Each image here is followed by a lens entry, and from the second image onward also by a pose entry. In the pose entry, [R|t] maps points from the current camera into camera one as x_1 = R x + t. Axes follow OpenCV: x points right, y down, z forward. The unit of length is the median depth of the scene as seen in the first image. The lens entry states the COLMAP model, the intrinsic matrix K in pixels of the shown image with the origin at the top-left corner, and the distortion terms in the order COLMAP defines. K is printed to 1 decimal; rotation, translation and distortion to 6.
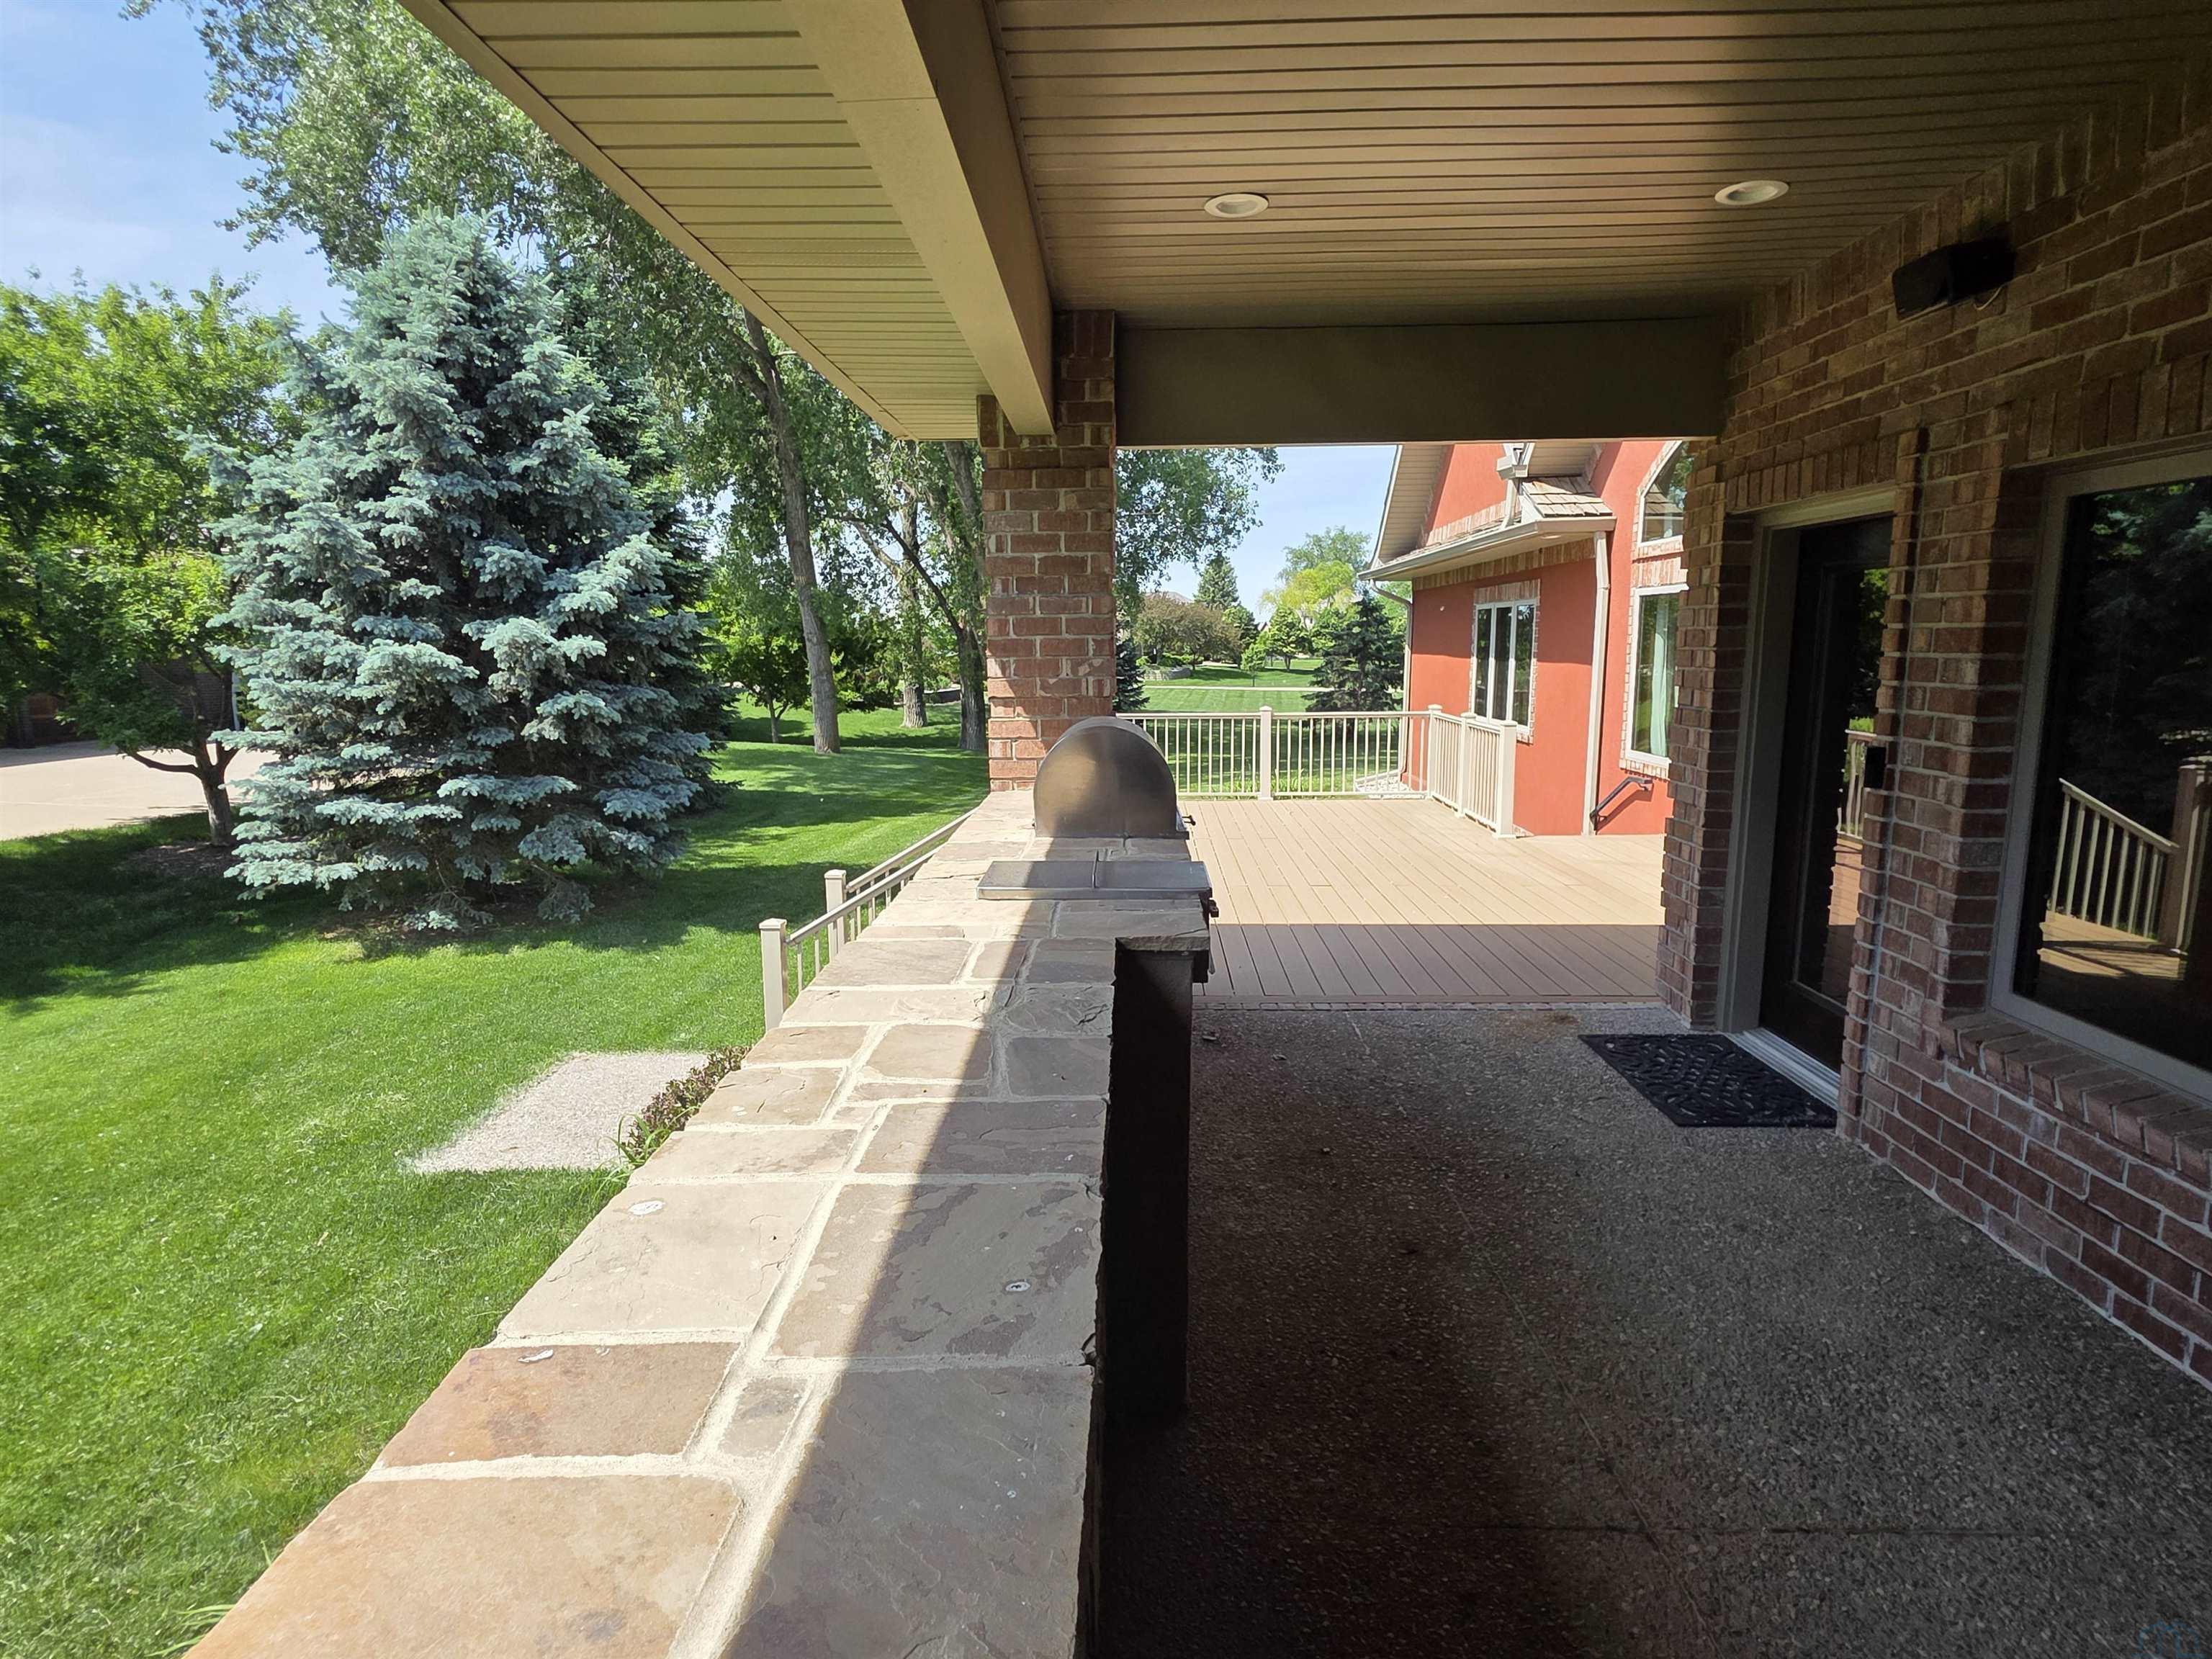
lens RADIAL K [[1121.7, 0, 1126.4], [0, 1121.7, 820.0], [0, 0, 1]] dist [0.004210, 0.000265]
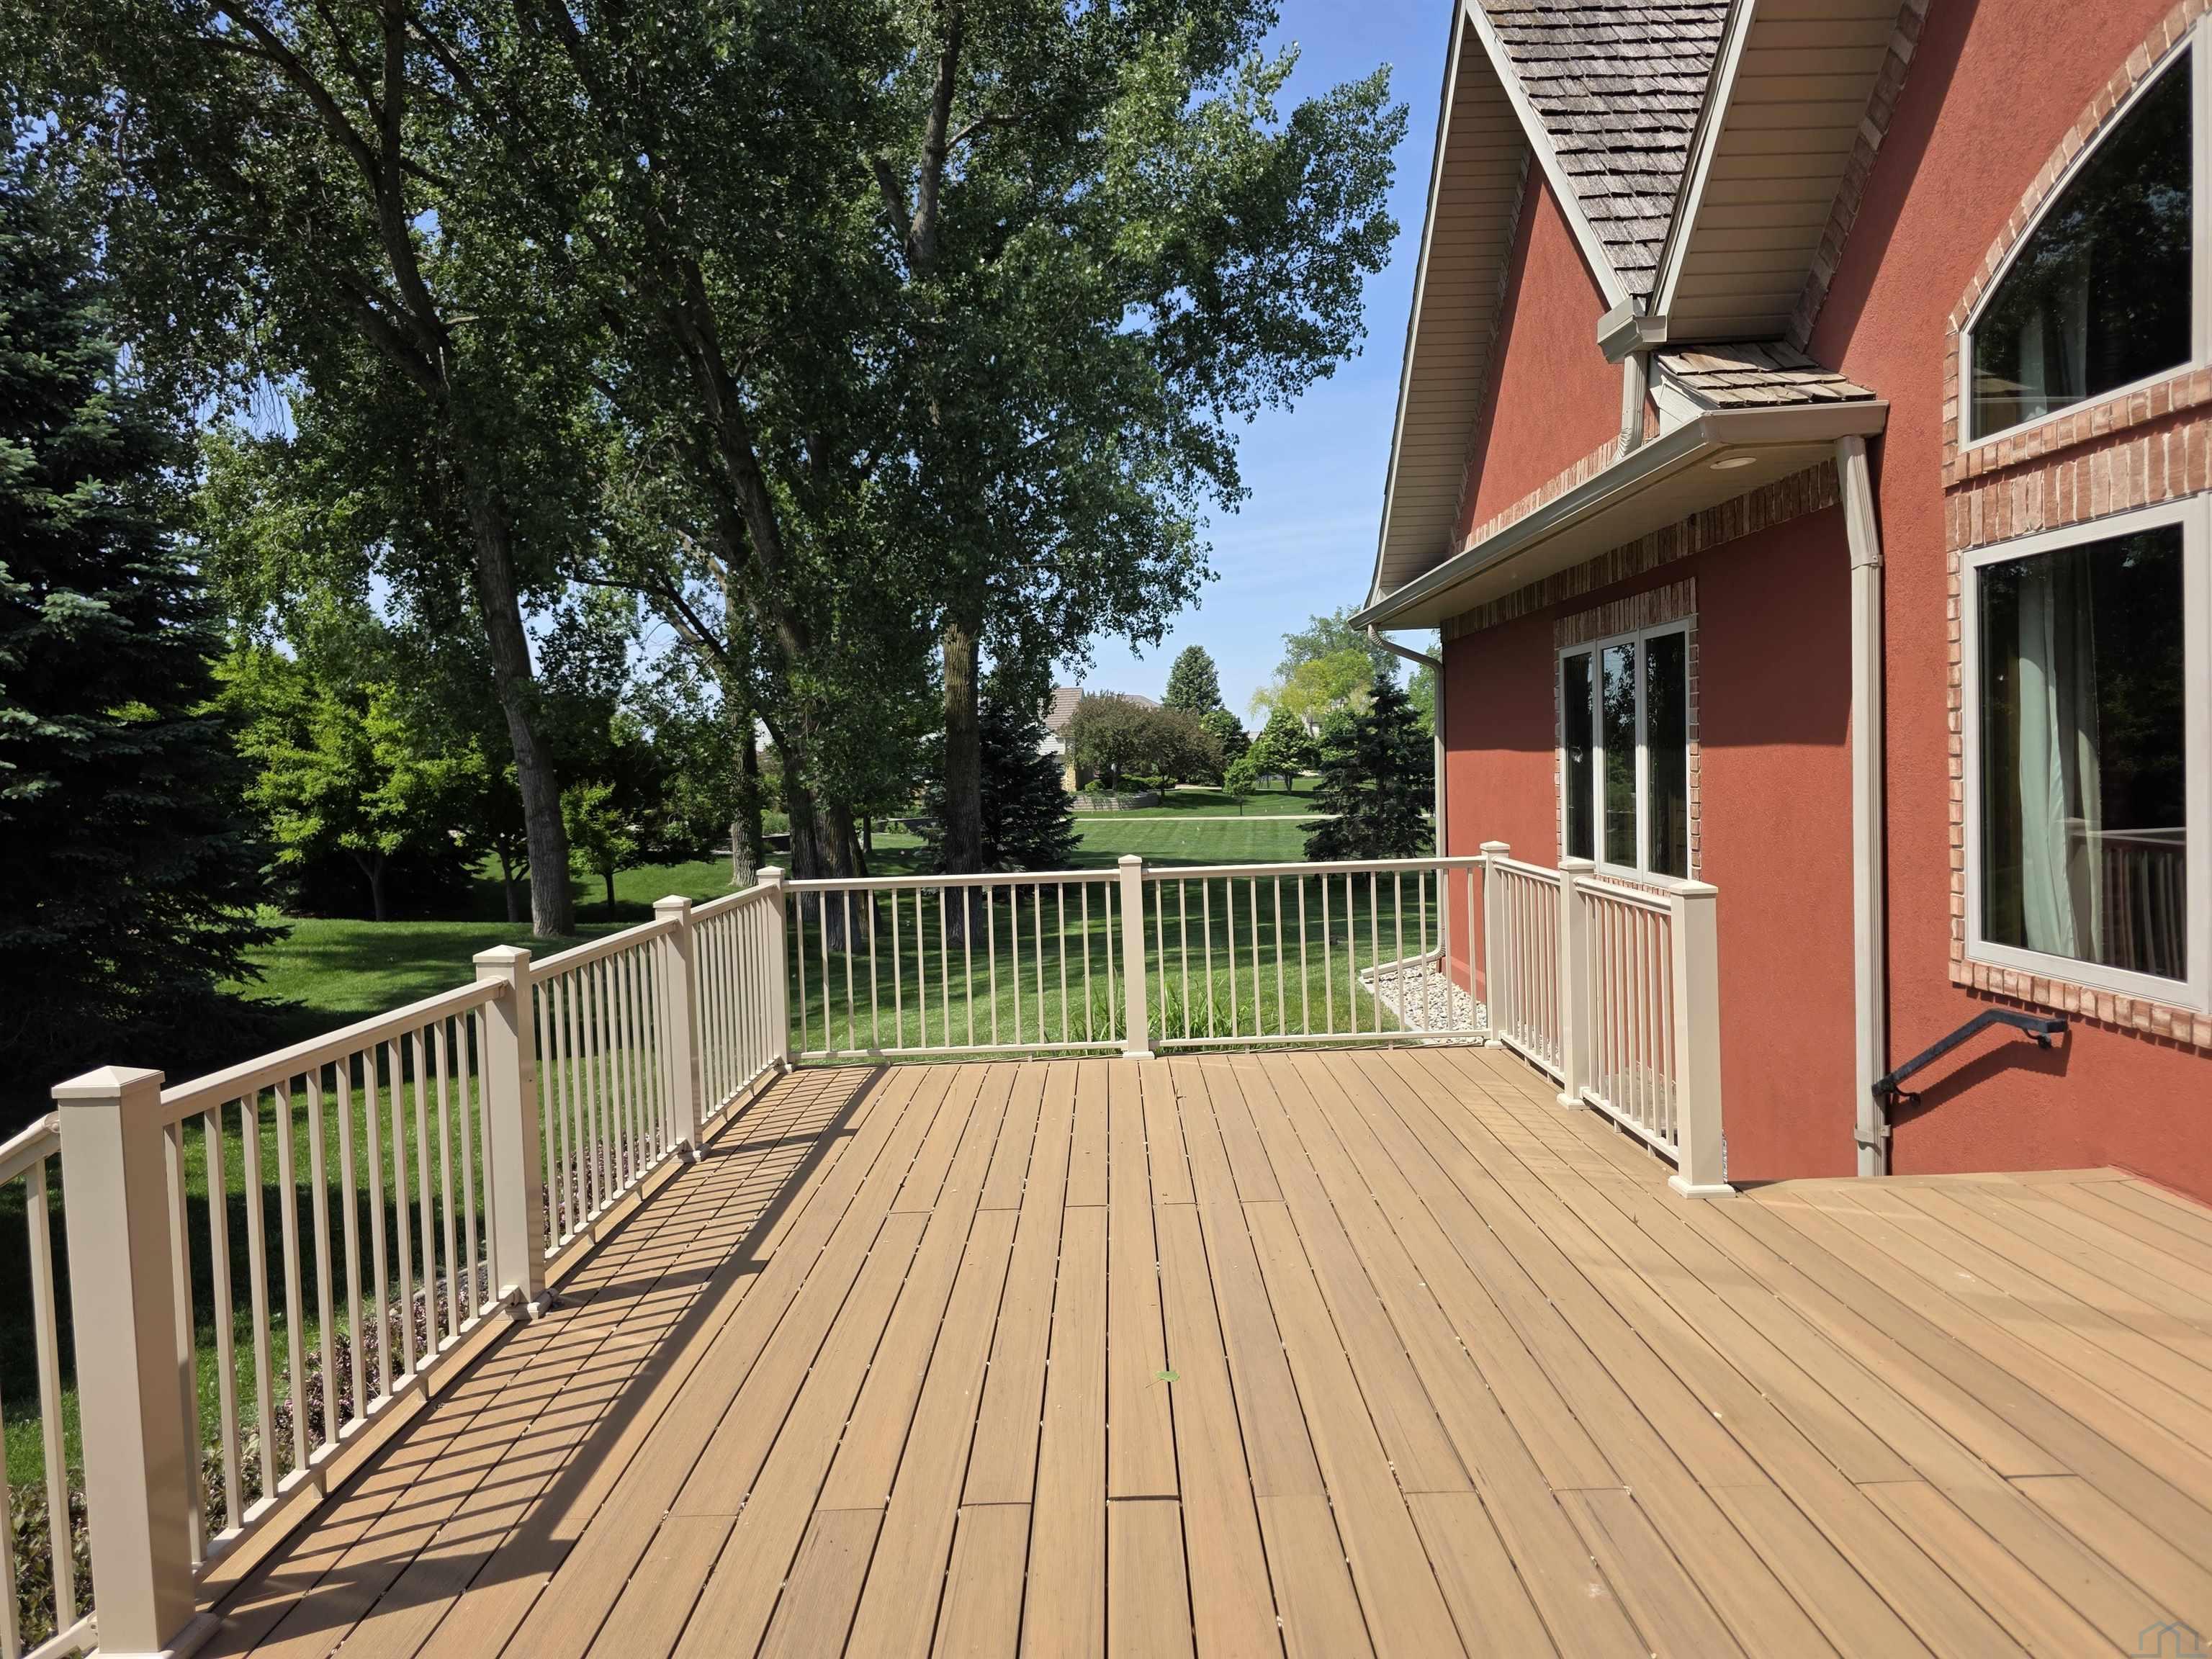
lens RADIAL K [[1479.8, 0, 1099.2], [0, 1479.8, 833.7], [0, 0, 1]] dist [0.009721, 0.000154]
pose [[0.999619, -0.026077, 0.009068, 0.032558], [0.026912, 0.993660, -0.109157, -0.013199], [-0.006164, 0.109360, 0.993983, 0.120223]]
